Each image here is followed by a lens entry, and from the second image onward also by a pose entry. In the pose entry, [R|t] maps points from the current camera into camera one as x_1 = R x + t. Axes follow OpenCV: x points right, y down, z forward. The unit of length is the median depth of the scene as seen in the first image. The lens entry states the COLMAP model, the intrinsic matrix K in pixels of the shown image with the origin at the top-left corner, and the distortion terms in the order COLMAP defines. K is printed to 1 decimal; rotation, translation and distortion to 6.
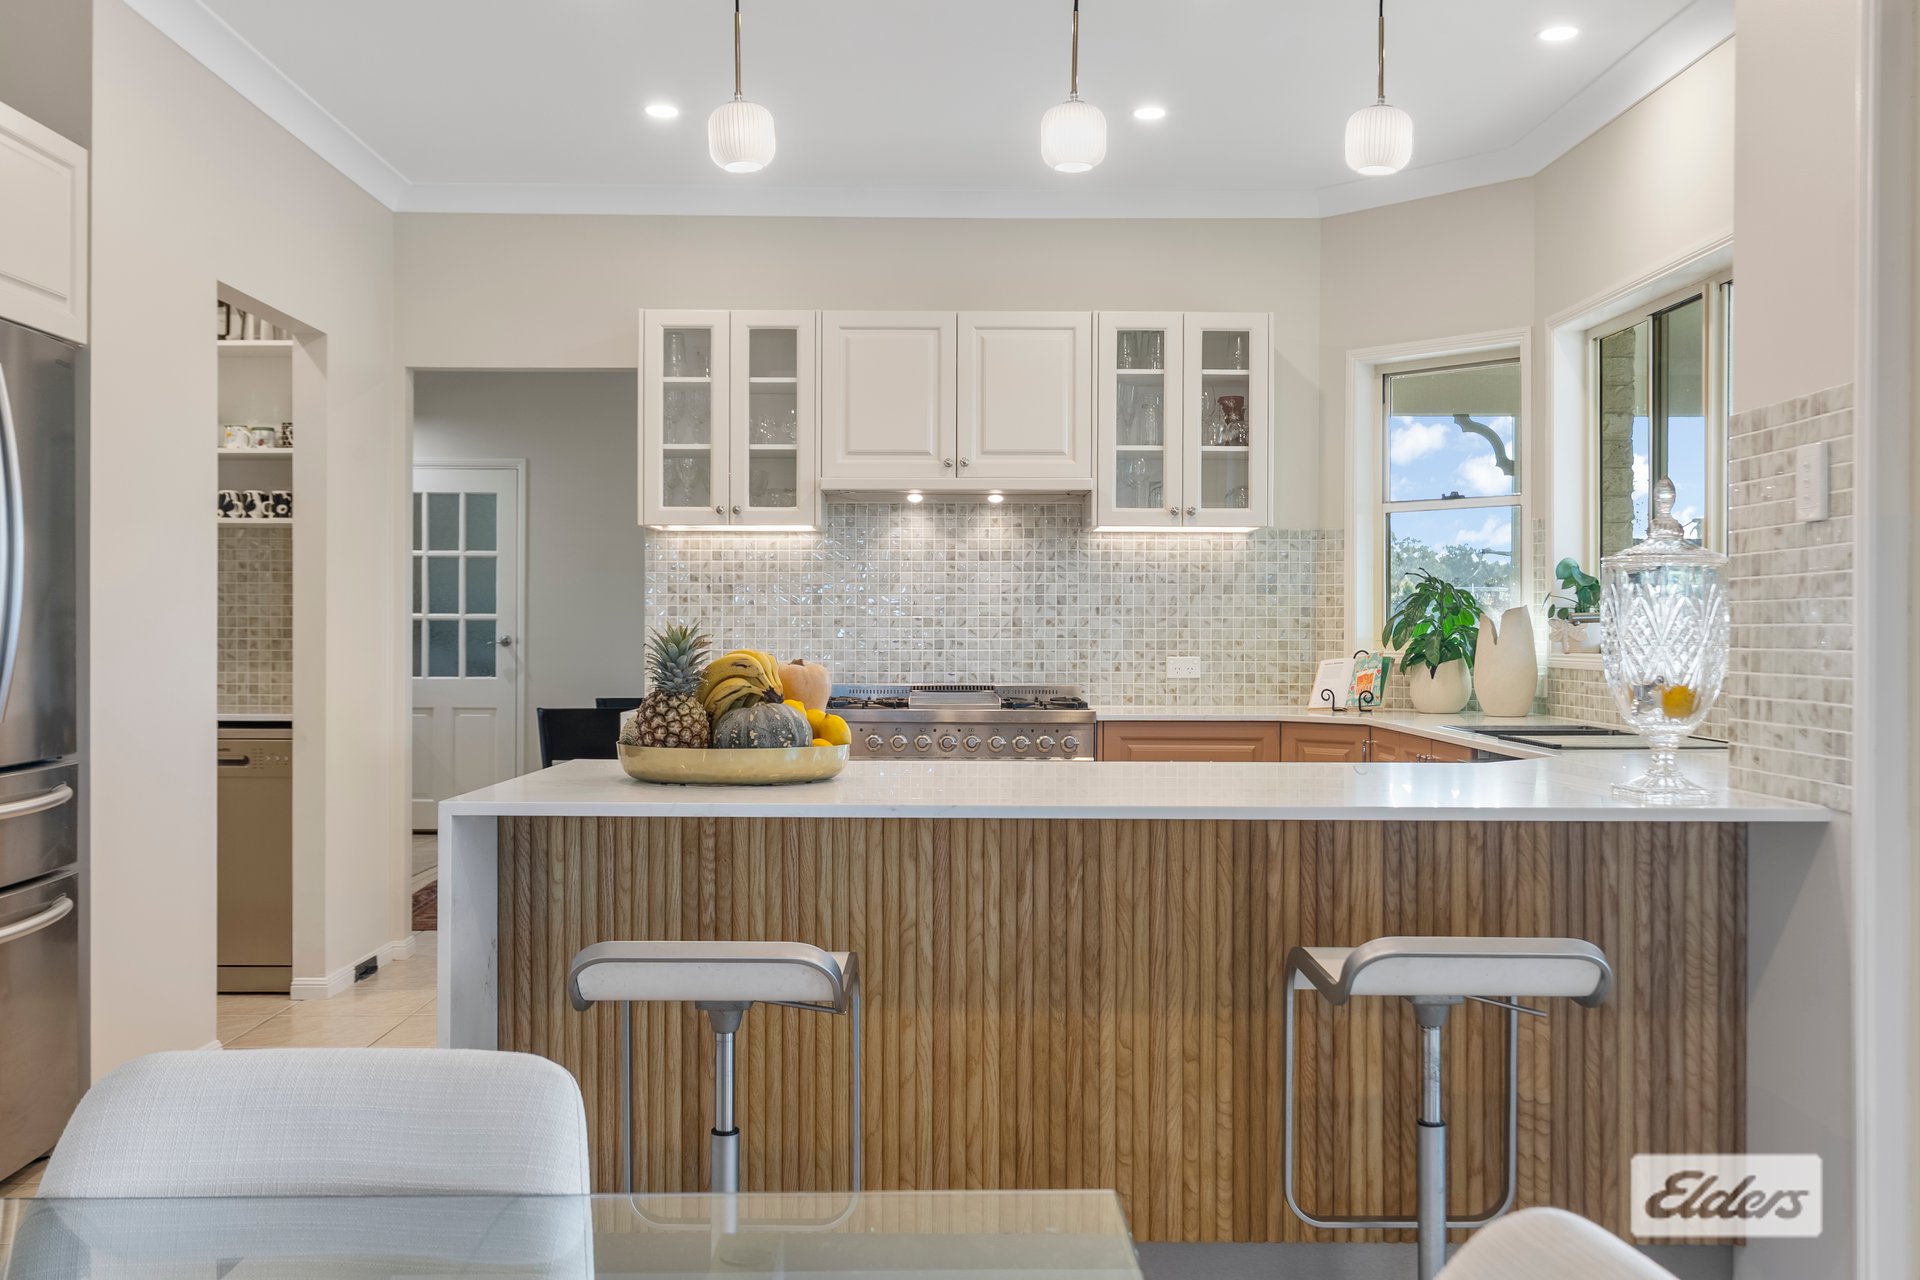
lens RADIAL K [[1786.2, 0, 957.8], [0, 1786.2, 635.8], [0, 0, 1]] dist [0.008920, 0.000000]
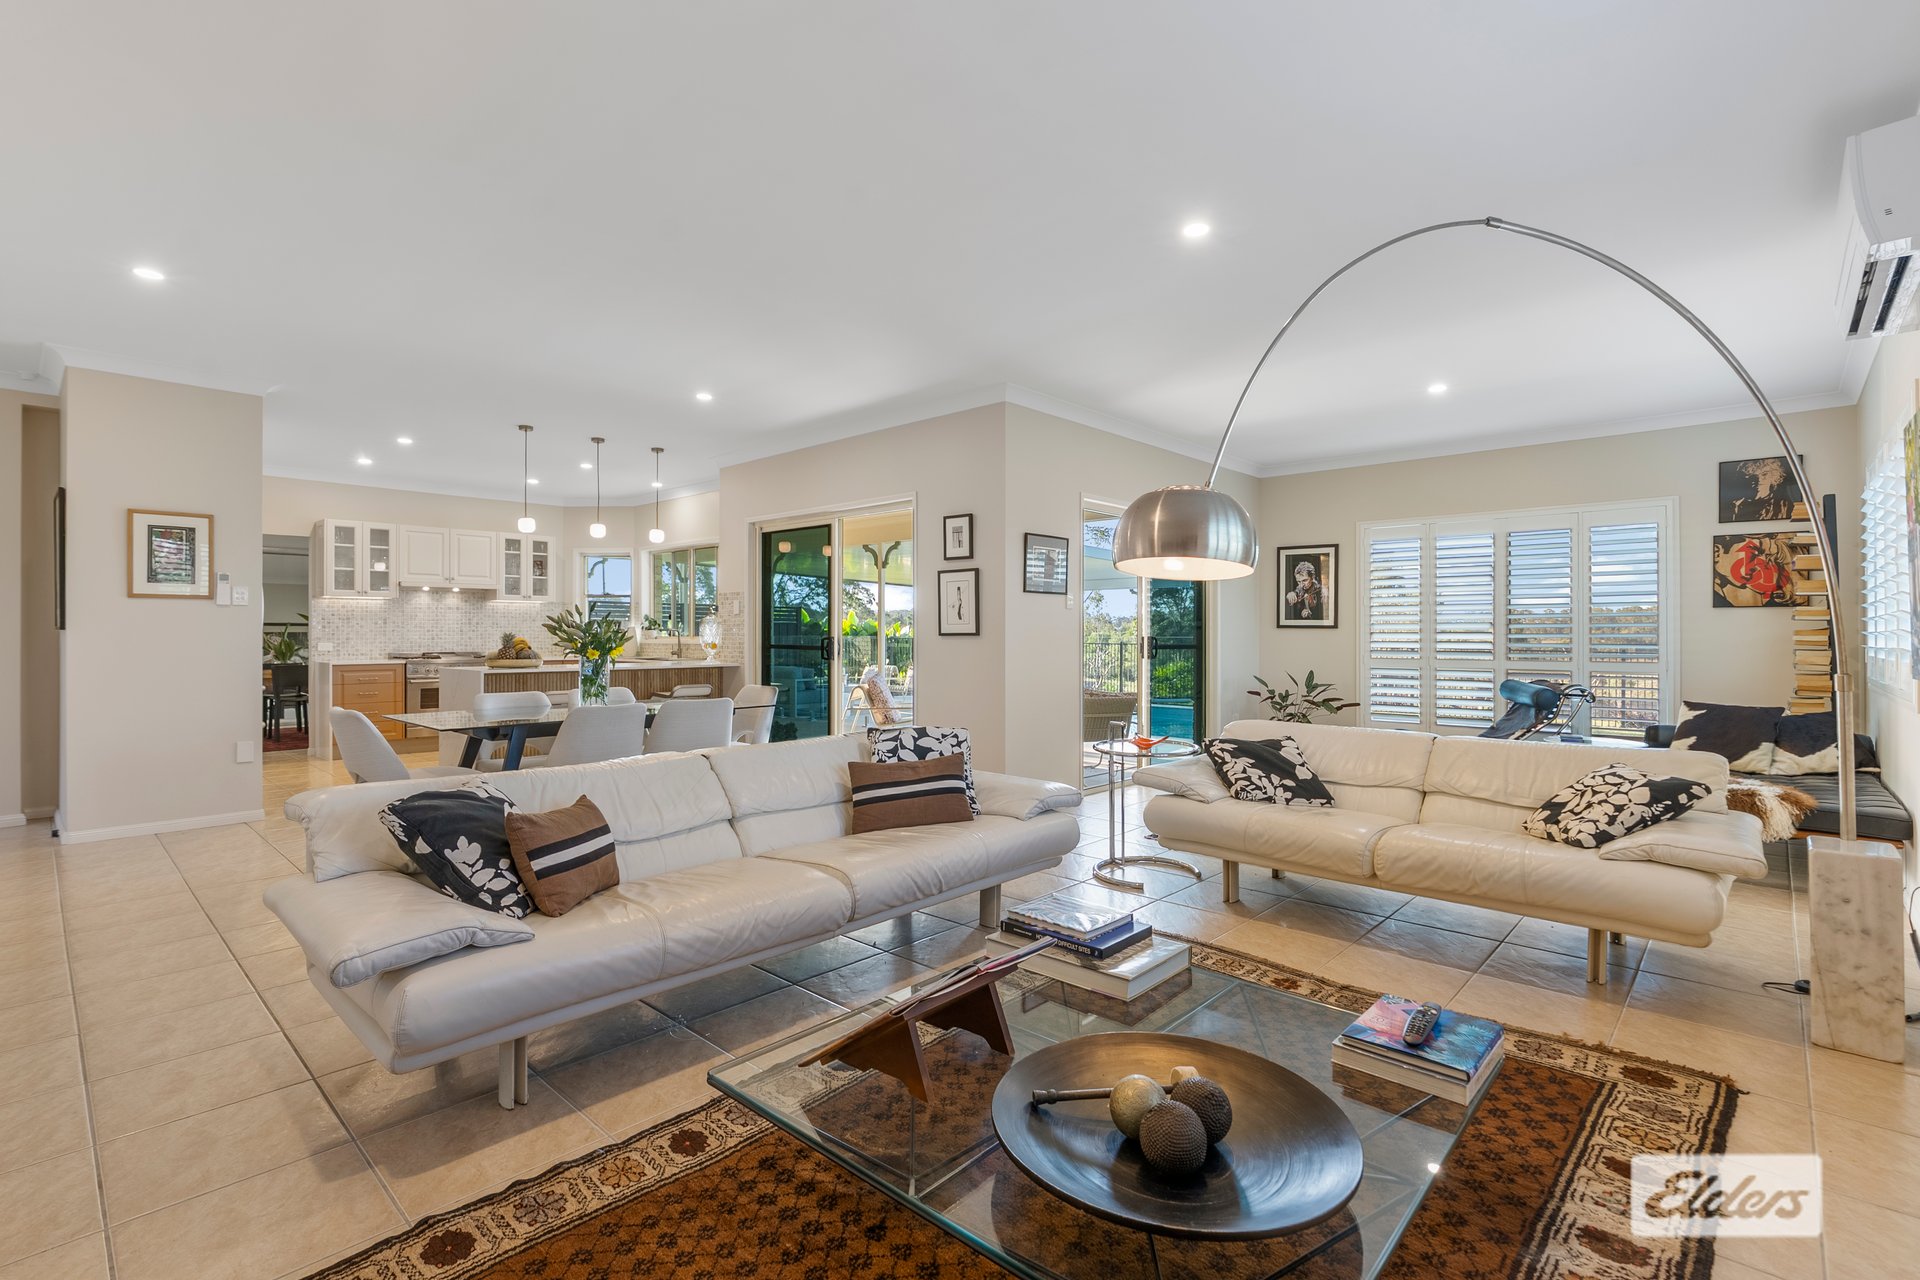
lens RADIAL K [[873.0, 0, 958.6], [0, 873.0, 633.3], [0, 0, 1]] dist [-0.002460, -0.000120]
pose [[0.692310, -0.001820, 0.721598, -0.469893], [0.004203, 0.999990, -0.001510, 0.002130], [-0.721588, 0.004079, 0.692311, -0.647991]]
